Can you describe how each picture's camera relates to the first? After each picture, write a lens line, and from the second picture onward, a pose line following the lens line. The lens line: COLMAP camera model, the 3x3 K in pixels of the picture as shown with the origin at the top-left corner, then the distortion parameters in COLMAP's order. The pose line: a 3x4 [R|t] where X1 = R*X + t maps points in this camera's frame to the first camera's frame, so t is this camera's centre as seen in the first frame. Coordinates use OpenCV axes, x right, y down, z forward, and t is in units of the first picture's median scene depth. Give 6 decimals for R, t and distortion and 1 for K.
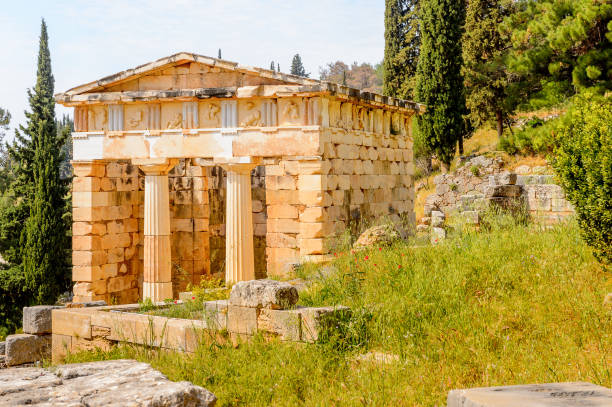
lens RADIAL K [[1245.4, 0, 128.4], [0, 1245.4, 96.1], [0, 0, 1]] dist [0.018342, -0.010691]
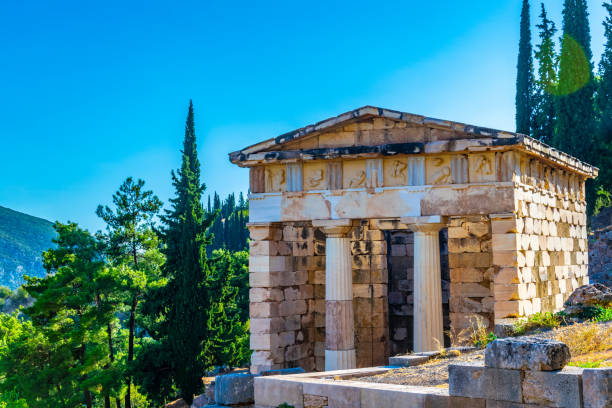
lens RADIAL K [[1145.6, 0, 306.0], [0, 1145.6, 204.0], [0, 0, 1]] dist [-0.015878, 0.023070]
pose [[0.999111, -0.007300, 0.041513, -0.037468], [0.006672, 0.999862, 0.015245, 0.024249], [-0.041618, -0.014955, 0.999022, 0.126778]]
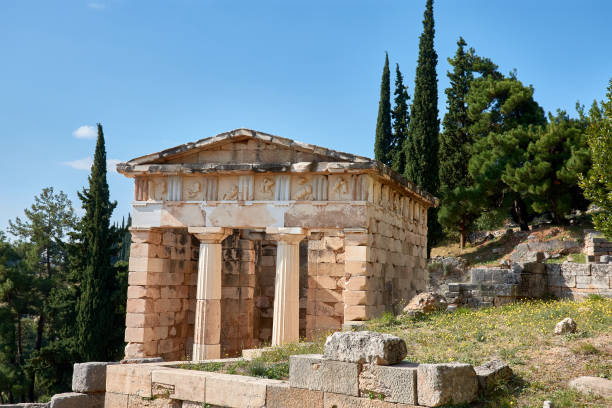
lens RADIAL K [[923.6, 0, 306.0], [0, 923.6, 204.0], [0, 0, 1]] dist [0.196048, 0.008515]
pose [[0.987702, 0.047247, 0.149042, -0.016724], [-0.045308, 0.998839, -0.016380, 0.038385], [-0.149642, 0.009426, 0.988695, 0.197028]]
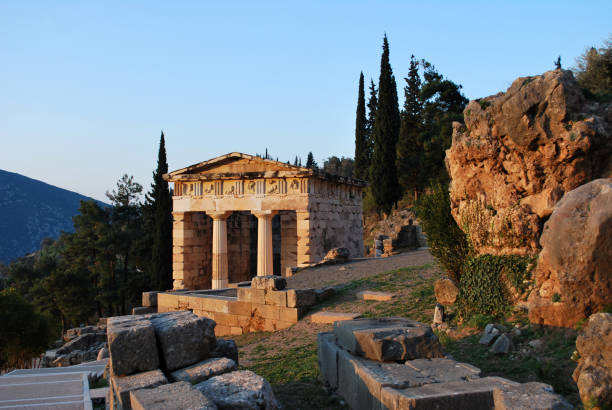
lens RADIAL K [[718.9, 0, 286.2], [0, 718.9, 204.6], [0, 0, 1]] dist [0.001295, 0.006869]
pose [[0.994884, 0.002717, 0.100986, 0.013014], [-0.006807, 0.999169, 0.040181, -0.001657], [-0.100793, -0.040663, 0.994076, -0.043050]]
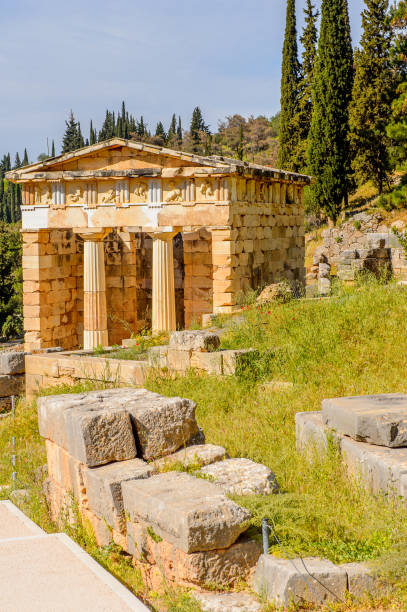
lens RADIAL K [[1185.4, 0, 185.1], [0, 1185.4, 307.4], [0, 0, 1]] dist [0.036133, -0.029038]
pose [[0.992243, -0.015543, 0.123342, -0.031225], [-0.001118, 0.990997, 0.133877, -0.025884], [-0.124312, -0.132976, 0.983292, -0.135062]]
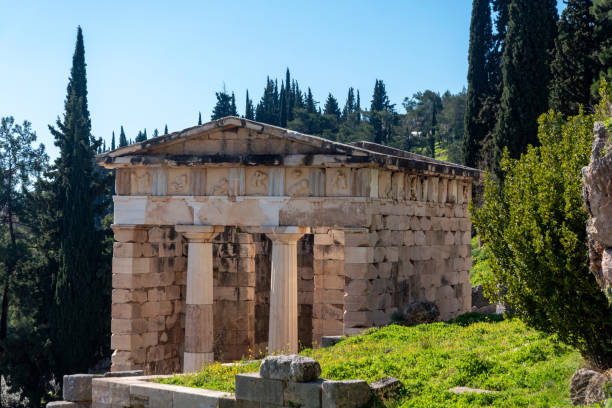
lens RADIAL K [[1494.0, 0, 305.9], [0, 1494.0, 223.9], [0, 0, 1]] dist [-0.072901, -0.542576]
pose [[0.995939, 0.023236, 0.086975, 0.002968], [-0.028870, 0.997526, 0.064091, -0.027067], [-0.085271, -0.066341, 0.994147, -0.154610]]
